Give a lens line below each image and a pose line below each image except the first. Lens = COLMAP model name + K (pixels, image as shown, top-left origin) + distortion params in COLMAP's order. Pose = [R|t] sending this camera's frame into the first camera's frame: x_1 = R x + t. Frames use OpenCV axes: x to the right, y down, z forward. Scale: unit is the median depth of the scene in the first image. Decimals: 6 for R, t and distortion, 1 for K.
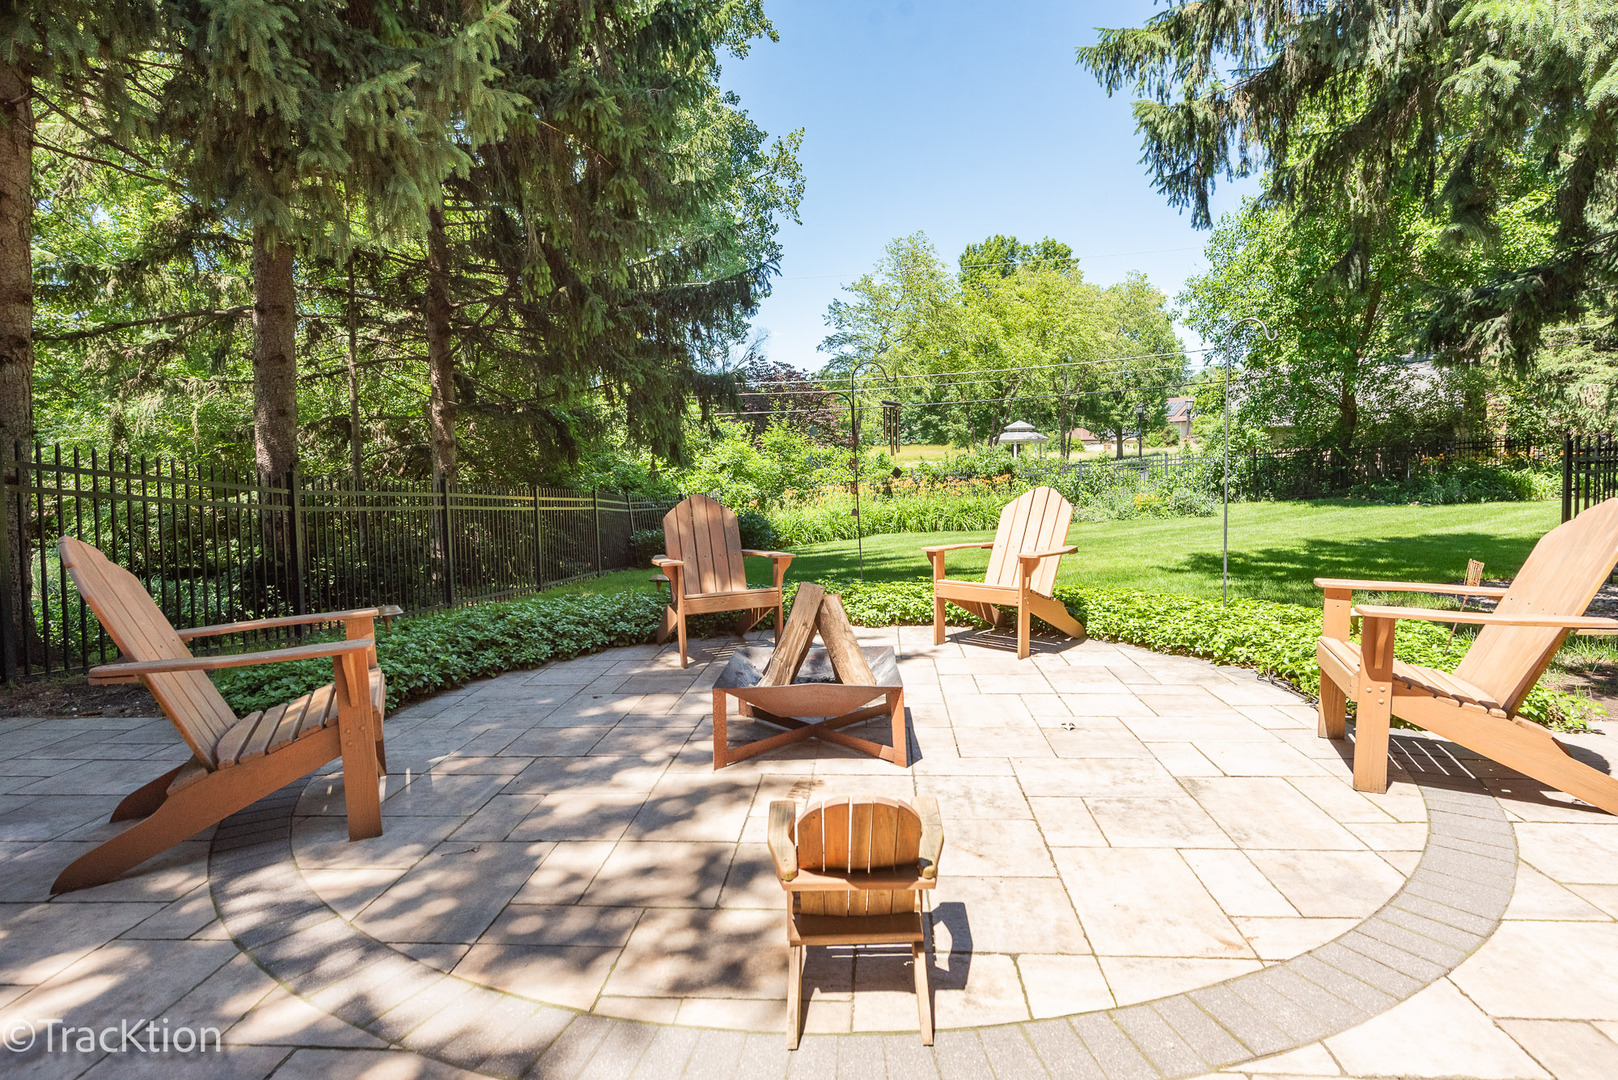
lens RADIAL K [[839.5, 0, 825.6], [0, 839.5, 507.8], [0, 0, 1]] dist [0.018284, -0.001519]
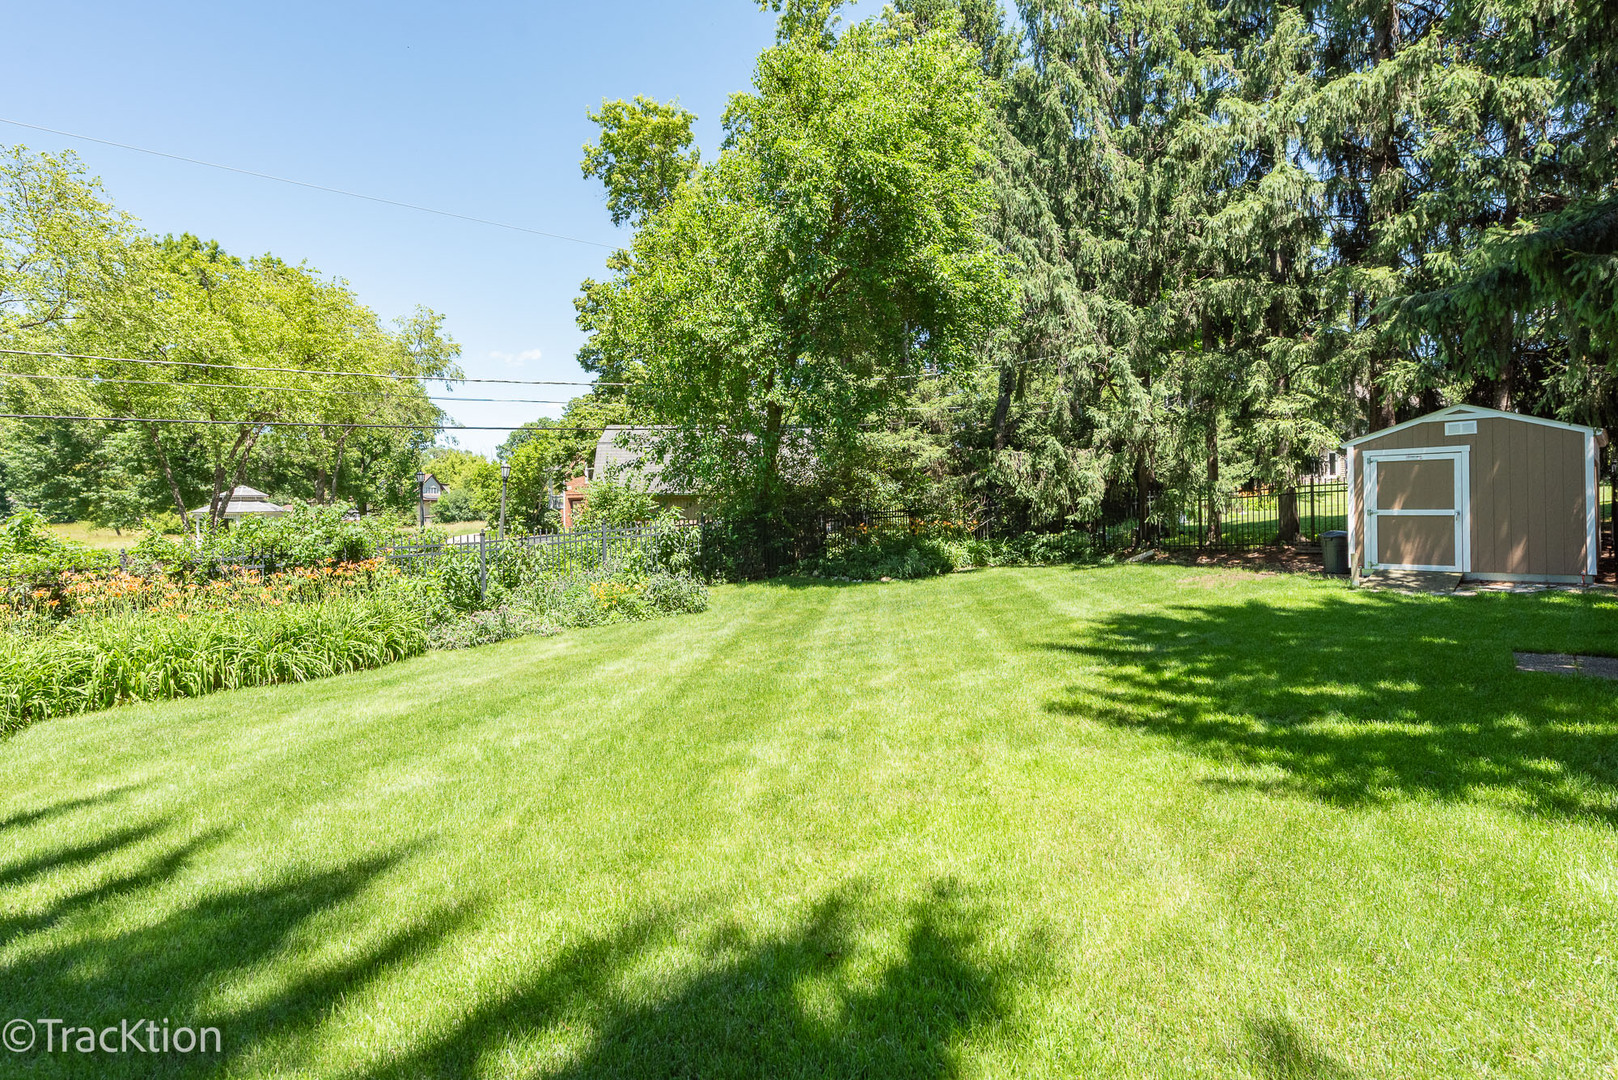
lens RADIAL K [[839.5, 0, 807.4], [0, 839.5, 515.4], [0, 0, 1]] dist [0.018284, -0.001519]
pose [[0.649918, 0.013087, 0.759892, -0.016821], [0.054669, 0.996457, -0.063918, -0.045795], [-0.758036, 0.083084, 0.646899, 1.177103]]
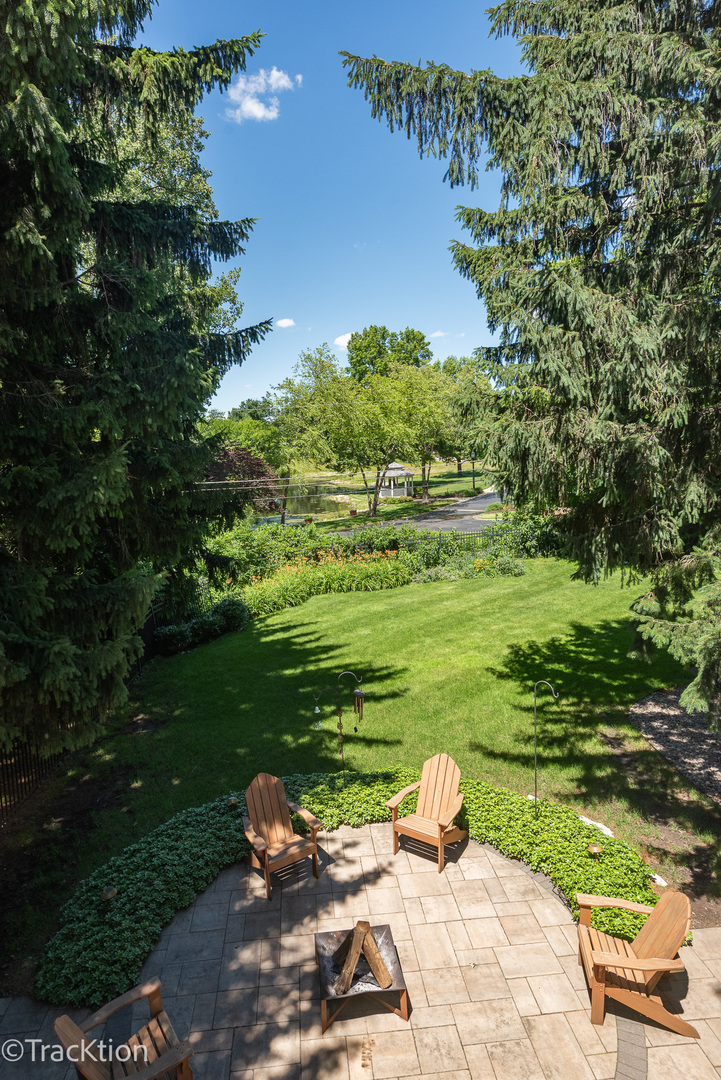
lens RADIAL K [[600.2, 0, 333.7], [0, 600.2, 519.3], [0, 0, 1]] dist [0.006451, 0.000620]
pose [[0.990761, -0.039775, 0.129653, -0.089140], [0.033829, 0.998287, 0.047743, -0.389707], [-0.131329, -0.042916, 0.990409, -0.179472]]
